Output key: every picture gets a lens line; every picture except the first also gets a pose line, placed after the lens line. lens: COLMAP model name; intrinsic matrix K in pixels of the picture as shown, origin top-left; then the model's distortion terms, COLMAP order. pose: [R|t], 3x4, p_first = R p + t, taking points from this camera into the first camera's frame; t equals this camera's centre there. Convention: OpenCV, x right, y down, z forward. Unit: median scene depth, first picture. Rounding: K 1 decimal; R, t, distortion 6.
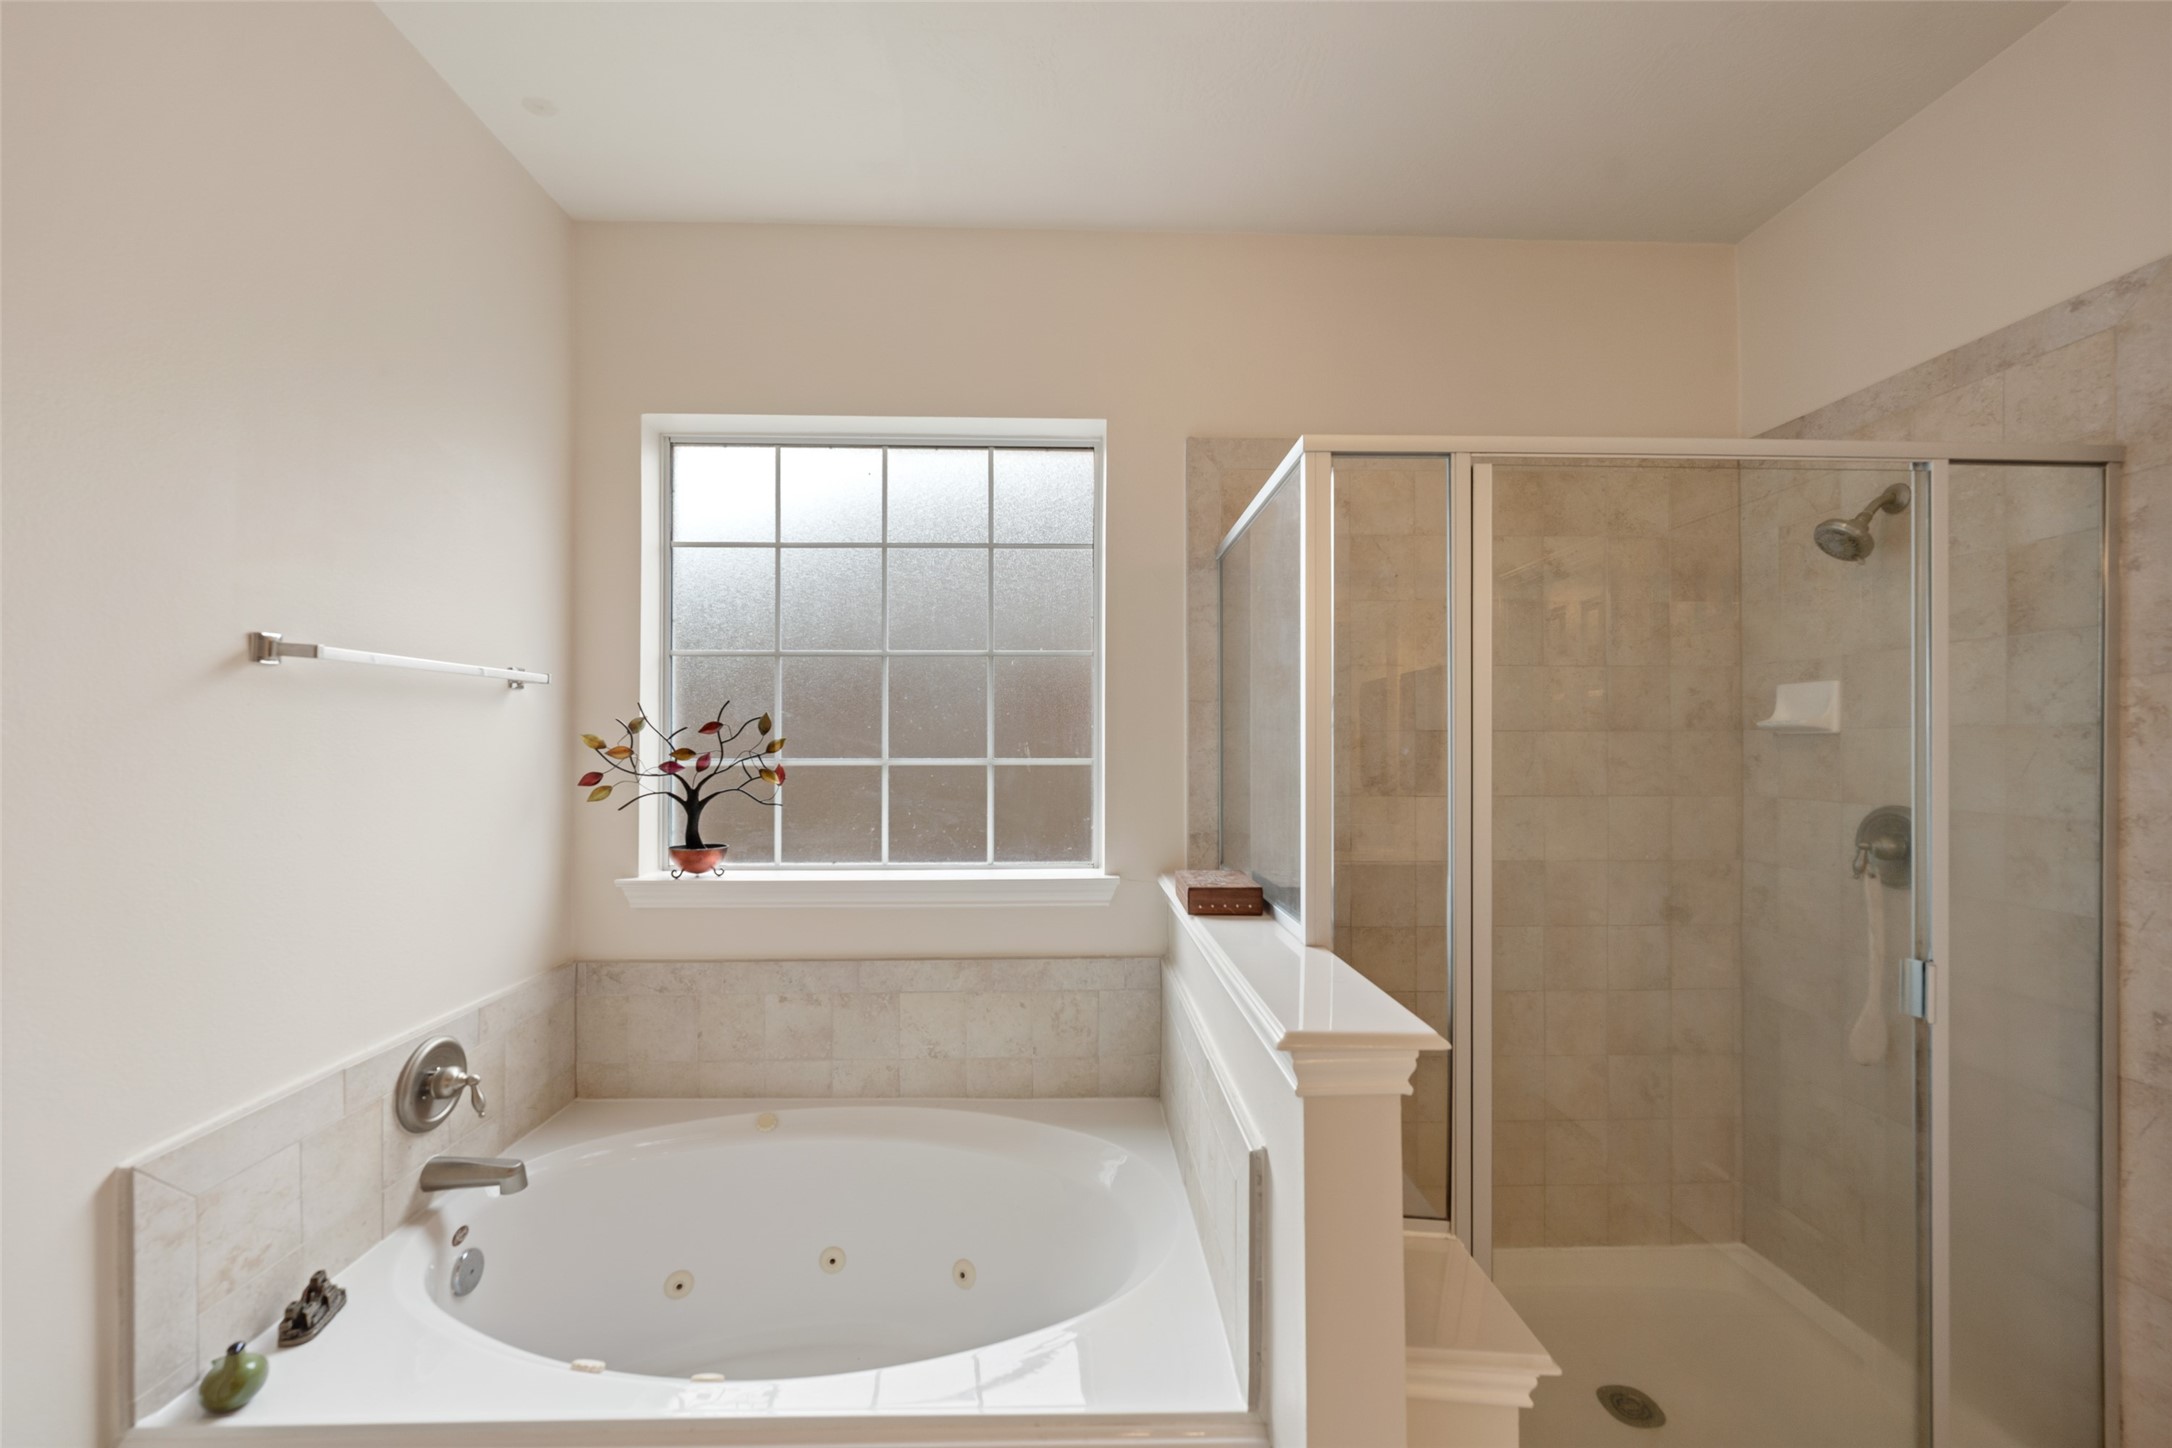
lens RADIAL K [[866.1, 0, 1084.0], [0, 866.1, 741.8], [0, 0, 1]] dist [0.000303, 0.000059]
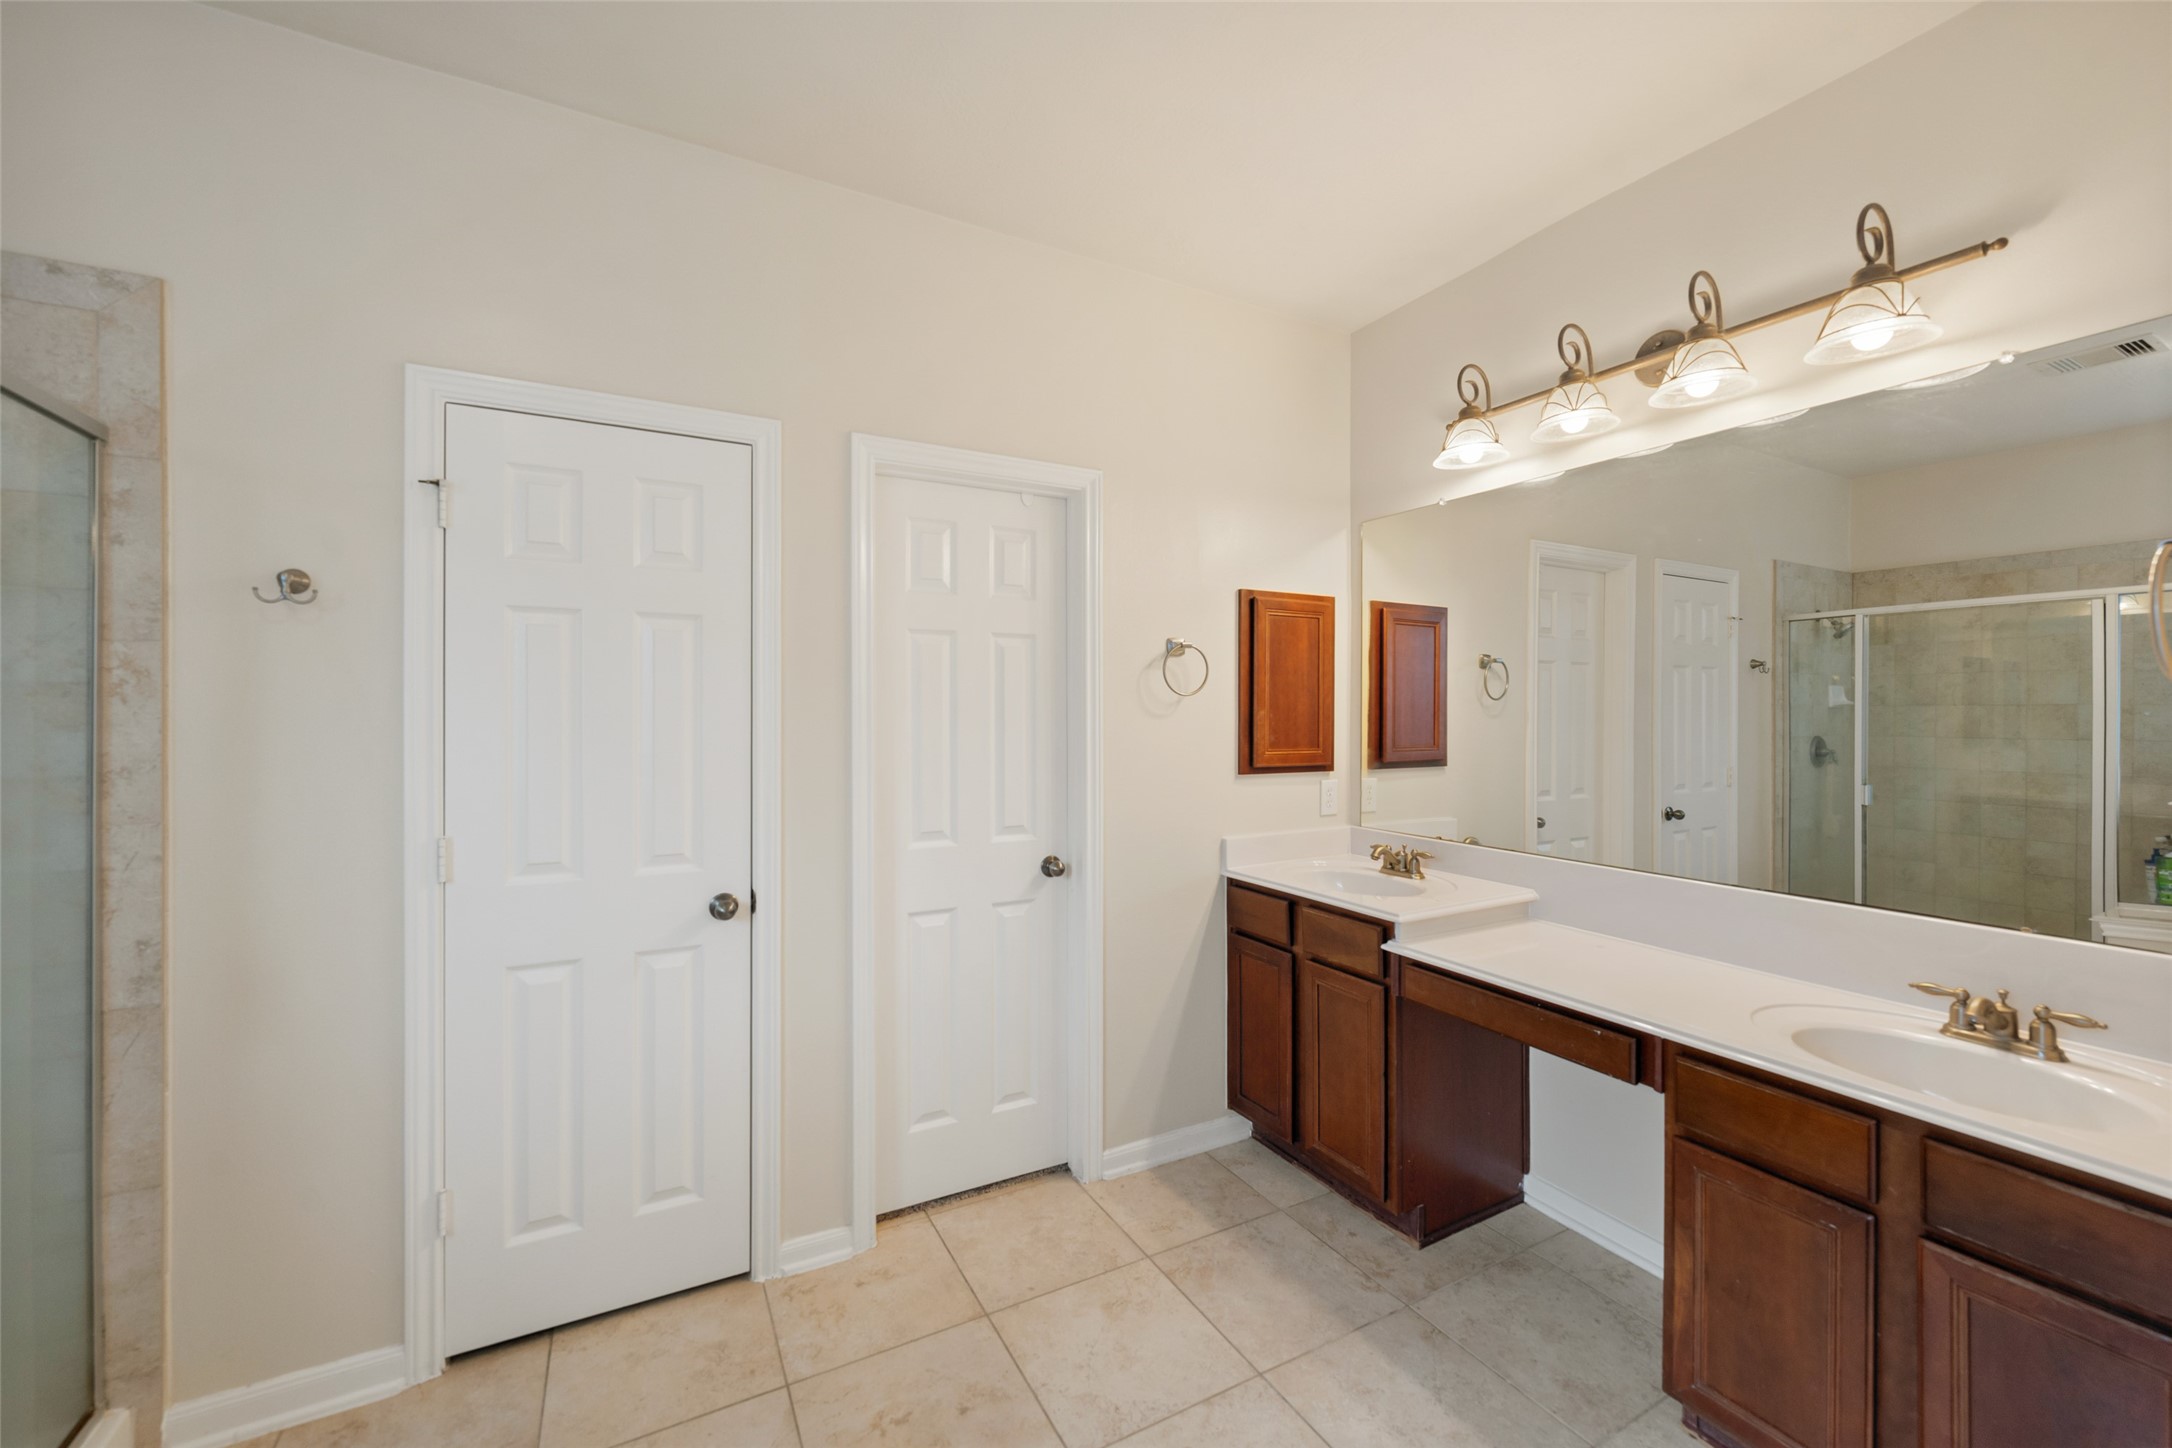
lens RADIAL K [[866.1, 0, 1092.7], [0, 866.1, 711.7], [0, 0, 1]] dist [0.000303, 0.000059]
pose [[-0.463343, -0.004030, 0.886170, -0.330512], [-0.003748, 0.999990, 0.002588, 0.006252], [-0.886171, -0.002122, -0.463353, 0.412918]]
